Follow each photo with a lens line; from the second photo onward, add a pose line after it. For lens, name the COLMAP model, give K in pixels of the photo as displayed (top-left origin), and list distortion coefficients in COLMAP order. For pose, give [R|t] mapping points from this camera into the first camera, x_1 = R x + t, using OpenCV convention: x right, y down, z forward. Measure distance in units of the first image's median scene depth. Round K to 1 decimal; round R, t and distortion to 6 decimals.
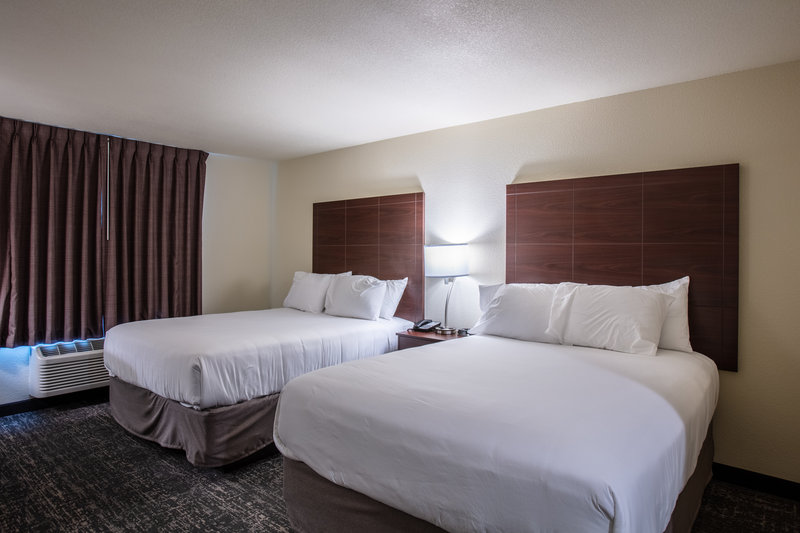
lens RADIAL K [[477.8, 0, 408.0], [0, 477.8, 251.1], [0, 0, 1]] dist [-0.056261, 0.049012]
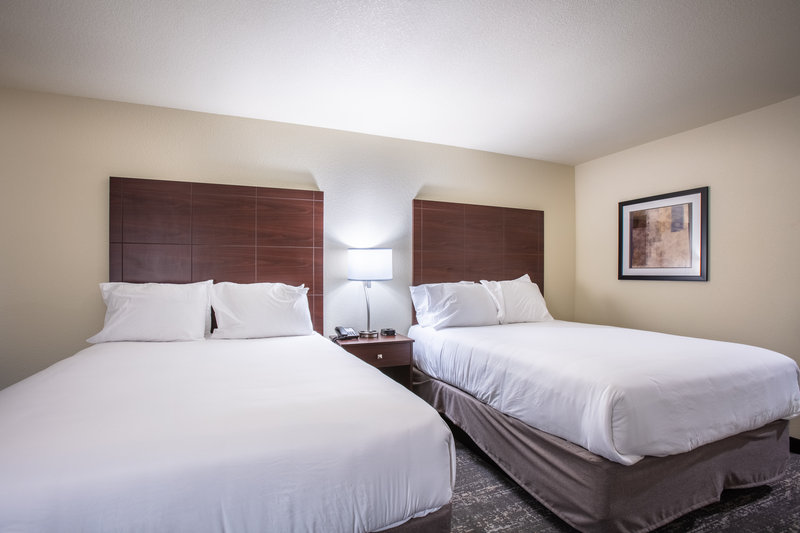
lens RADIAL K [[379.1, 0, 374.2], [0, 379.1, 277.0], [0, 0, 1]] dist [-0.033726, 0.000284]
pose [[0.499170, -0.007379, 0.866472, -0.706472], [-0.003664, 0.999937, 0.010627, 0.044310], [-0.866496, -0.008479, 0.499112, 0.680331]]
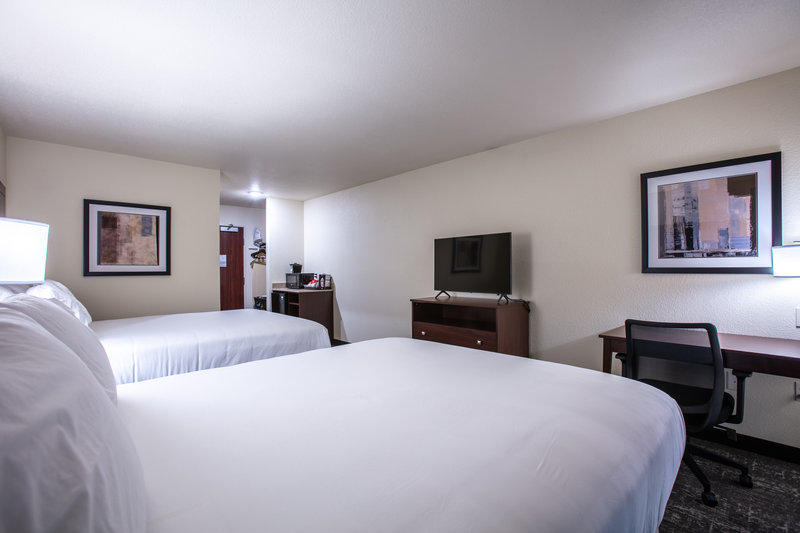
lens RADIAL K [[372.9, 0, 400.0], [0, 372.9, 266.5], [0, 0, 1]] dist [0.000557, 0.000152]
pose [[-0.989474, 0.002223, 0.144693, -0.474975], [0.000701, 0.999944, -0.010569, 0.045080], [-0.144708, -0.010356, -0.989420, 1.540665]]
